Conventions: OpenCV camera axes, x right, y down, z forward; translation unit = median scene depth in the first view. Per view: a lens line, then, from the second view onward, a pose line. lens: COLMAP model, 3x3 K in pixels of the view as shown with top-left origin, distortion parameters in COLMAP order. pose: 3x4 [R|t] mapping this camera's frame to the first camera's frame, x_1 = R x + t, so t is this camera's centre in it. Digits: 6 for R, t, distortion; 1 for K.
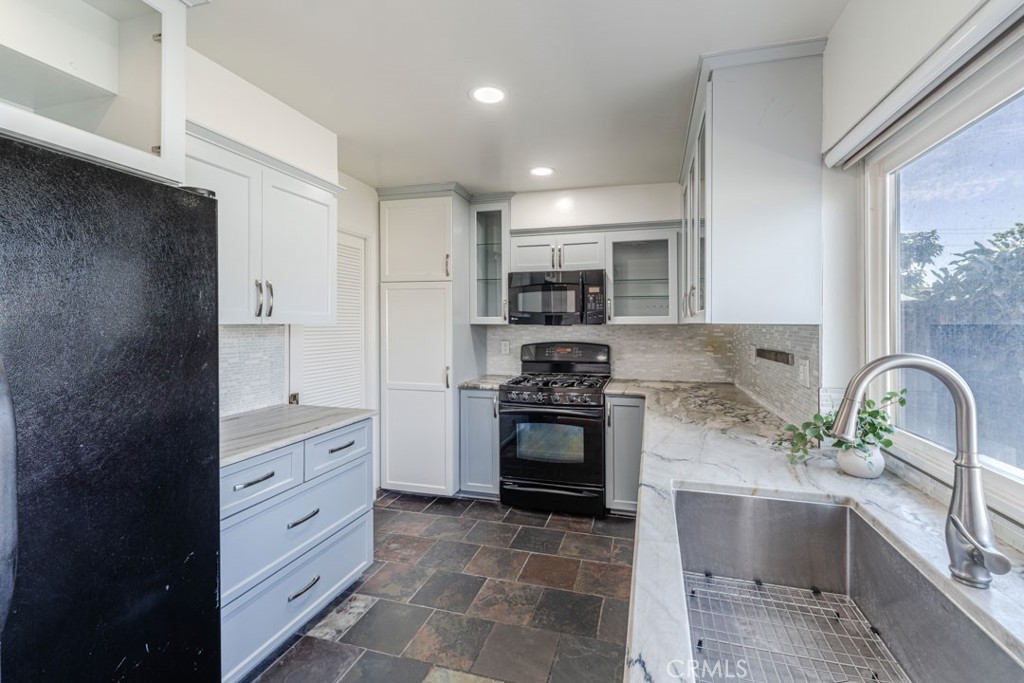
lens RADIAL K [[427.8, 0, 537.4], [0, 427.8, 322.6], [0, 0, 1]] dist [-0.000271, -0.000352]
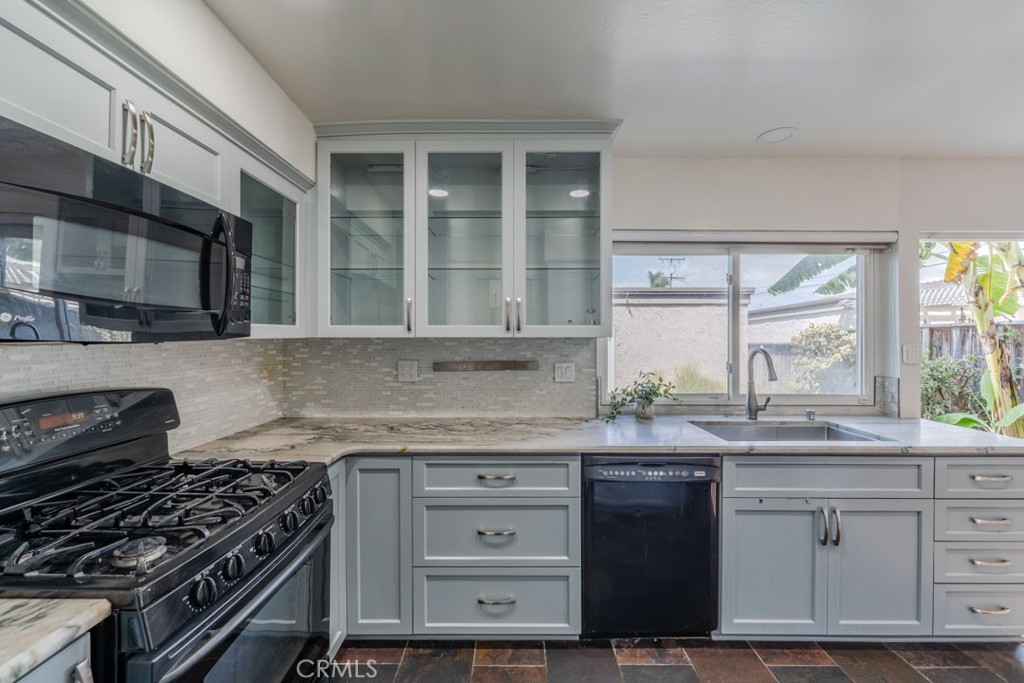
lens RADIAL K [[419.3, 0, 511.2], [0, 419.3, 341.7], [0, 0, 1]] dist [-0.002131, -0.000301]
pose [[-0.250947, -0.010061, 0.967949, -0.363415], [-0.002199, 0.999949, 0.009823, 0.001374], [-0.967998, 0.000337, -0.250957, 0.831632]]
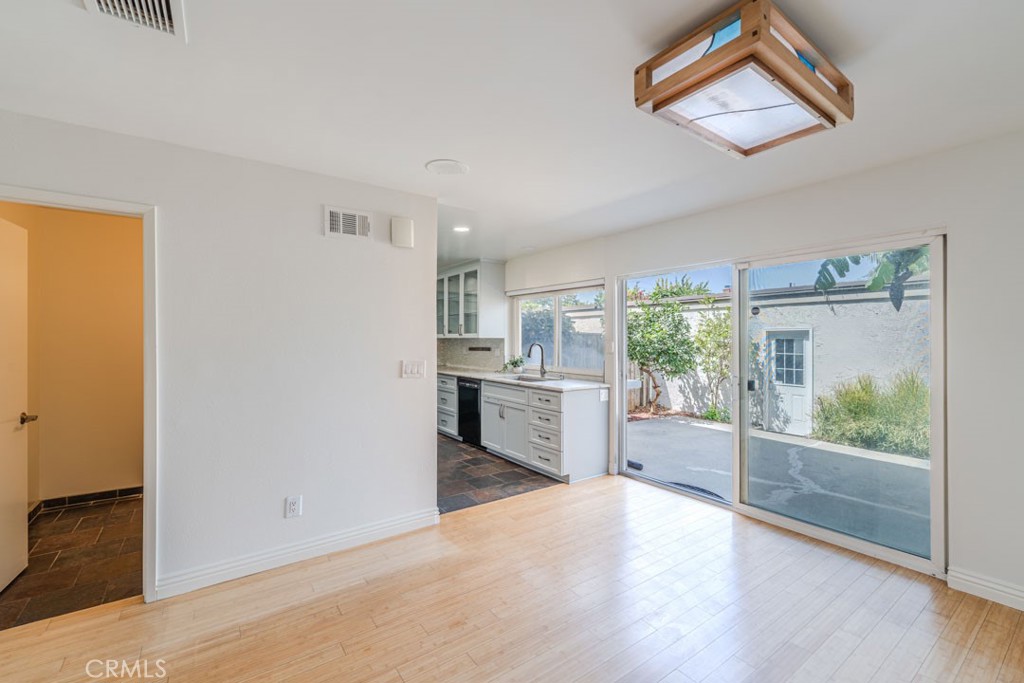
lens RADIAL K [[425.0, 0, 512.1], [0, 425.0, 337.8], [0, 0, 1]] dist [0.000601, -0.000142]
pose [[0.633197, 0.000936, 0.773990, -1.042978], [-0.000433, 1.000000, -0.000856, 0.001158], [-0.773991, 0.000207, 0.633197, -0.670059]]
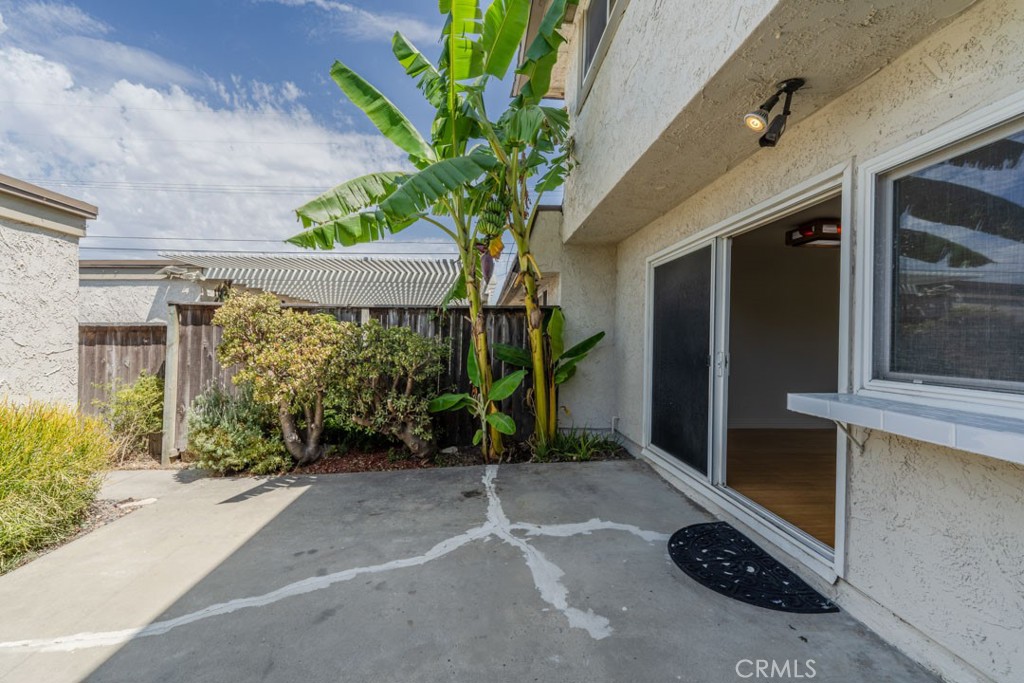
lens RADIAL K [[410.3, 0, 513.4], [0, 410.3, 339.5], [0, 0, 1]] dist [-0.000811, -0.000136]
pose [[-0.940312, -0.015161, -0.339976, 0.967573], [-0.016263, 0.999868, 0.000391, 0.070583], [0.339925, 0.005896, -0.940434, 0.343121]]
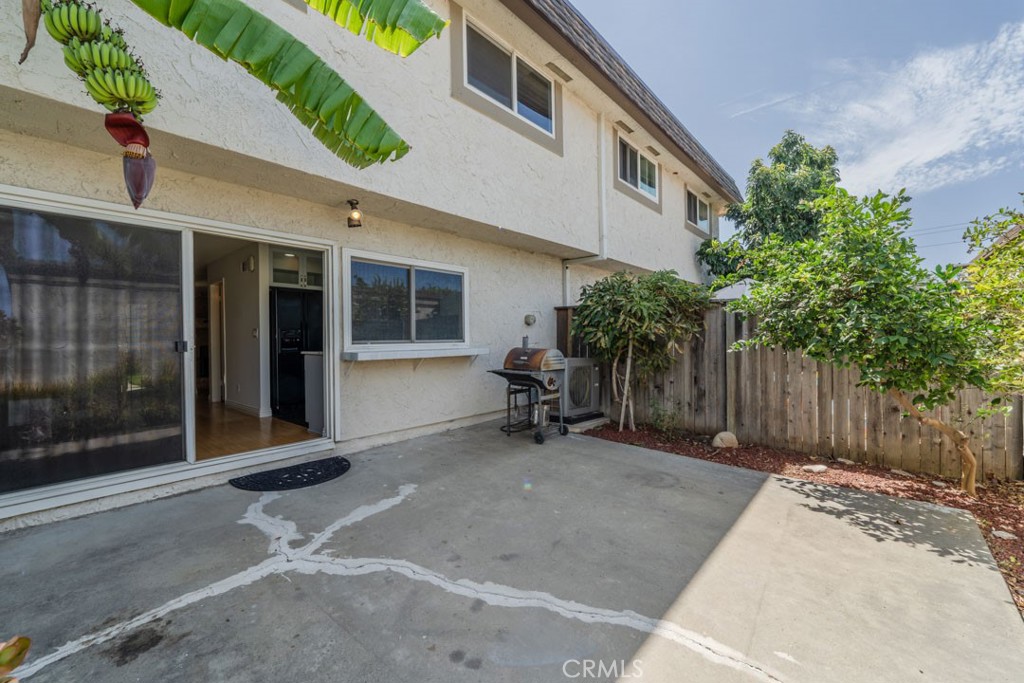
lens RADIAL K [[423.1, 0, 509.0], [0, 423.1, 340.5], [0, 0, 1]] dist [-0.000094, -0.000103]
pose [[0.895990, -0.009847, -0.443965, 1.369368], [0.012300, 0.999921, 0.002646, 0.110438], [0.443903, -0.007832, 0.896040, -1.052416]]
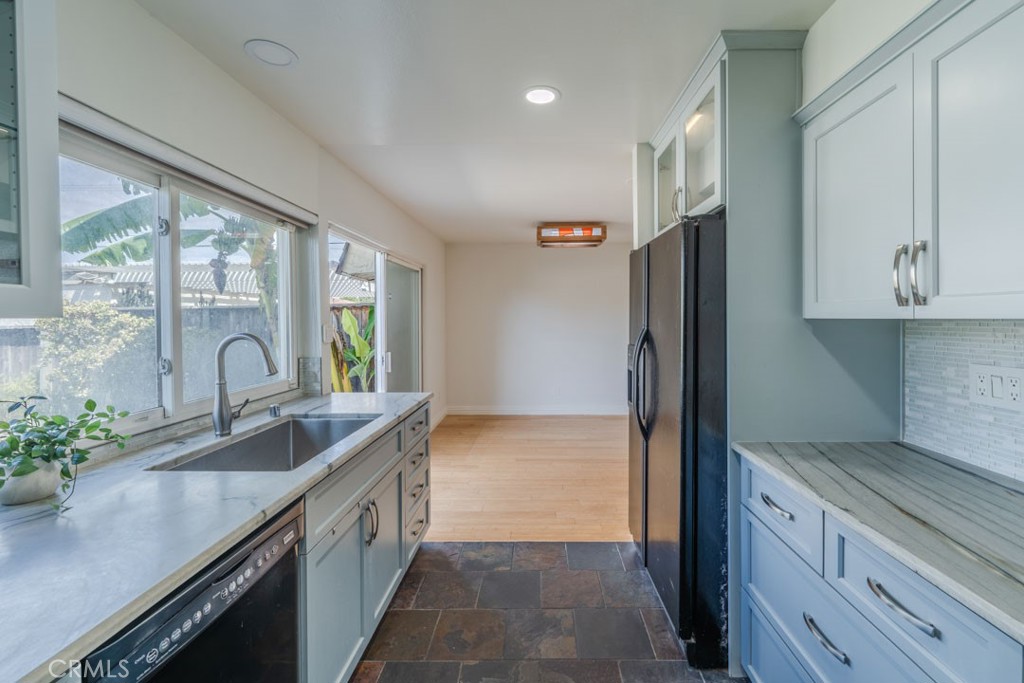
lens RADIAL K [[427.8, 0, 537.4], [0, 427.8, 322.6], [0, 0, 1]] dist [-0.000271, -0.000352]
pose [[-0.967723, 0.004691, -0.251971, 0.000281], [0.002482, 0.999956, 0.009081, 0.001935], [0.252003, 0.008163, -0.967692, 0.841426]]
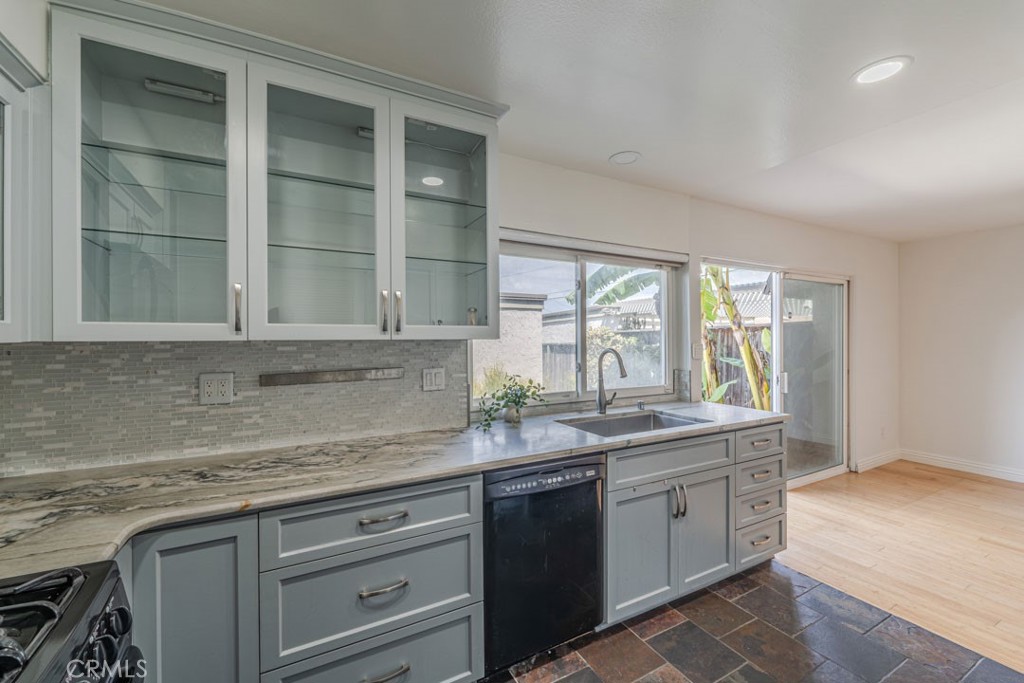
lens RADIAL K [[418.9, 0, 514.2], [0, 418.9, 341.0], [0, 0, 1]] dist [-0.000513, -0.000421]
pose [[-0.683701, -0.001485, 0.729761, -0.231047], [0.002523, 0.999987, 0.004399, 0.000569], [-0.729758, 0.004849, -0.683688, 0.910046]]
